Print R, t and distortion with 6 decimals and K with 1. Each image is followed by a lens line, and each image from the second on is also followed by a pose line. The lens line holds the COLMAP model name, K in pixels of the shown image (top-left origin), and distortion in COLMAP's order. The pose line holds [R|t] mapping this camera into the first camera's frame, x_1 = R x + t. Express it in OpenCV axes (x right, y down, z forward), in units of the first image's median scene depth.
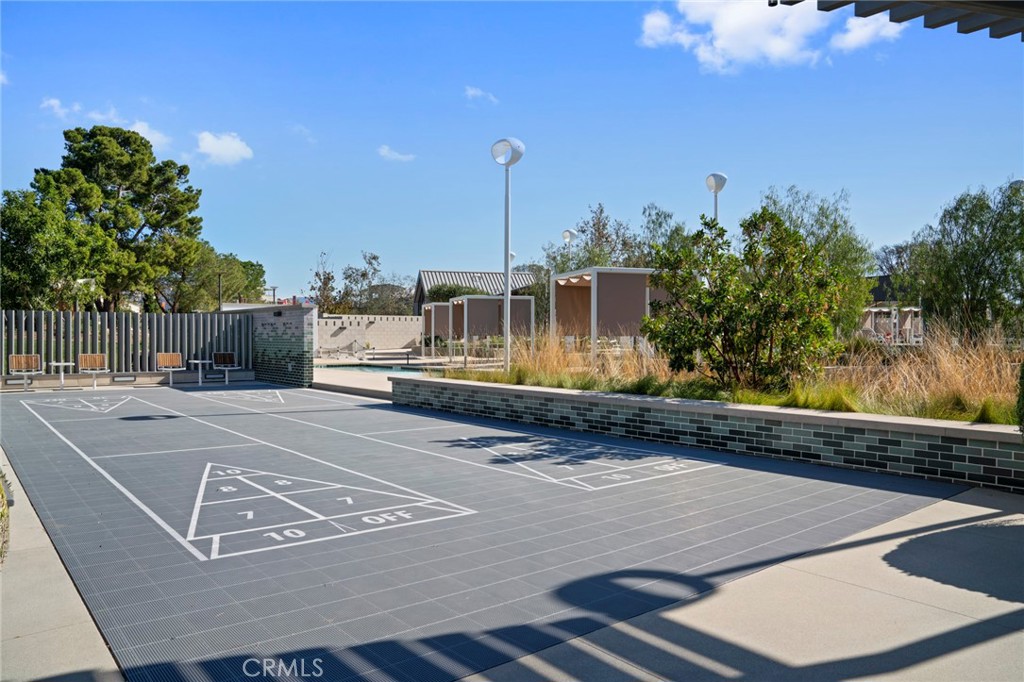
lens RADIAL K [[721.9, 0, 512.4], [0, 721.9, 339.0], [0, 0, 1]] dist [-0.003446, -0.000611]
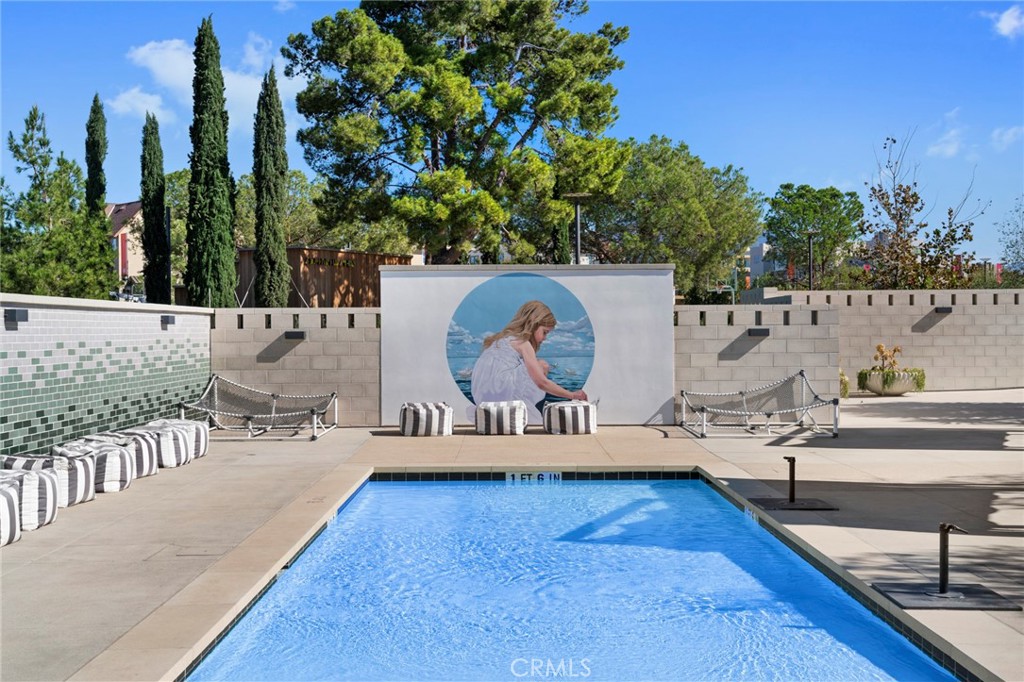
lens RADIAL K [[1261.1, 0, 512.1], [0, 1261.1, 342.8], [0, 0, 1]] dist [0.109958, 0.000000]
pose [[0.785828, 0.002332, -0.618441, 0.016607], [0.000578, 0.999990, 0.004504, -0.009049], [0.618445, -0.003897, 0.785818, 0.339358]]
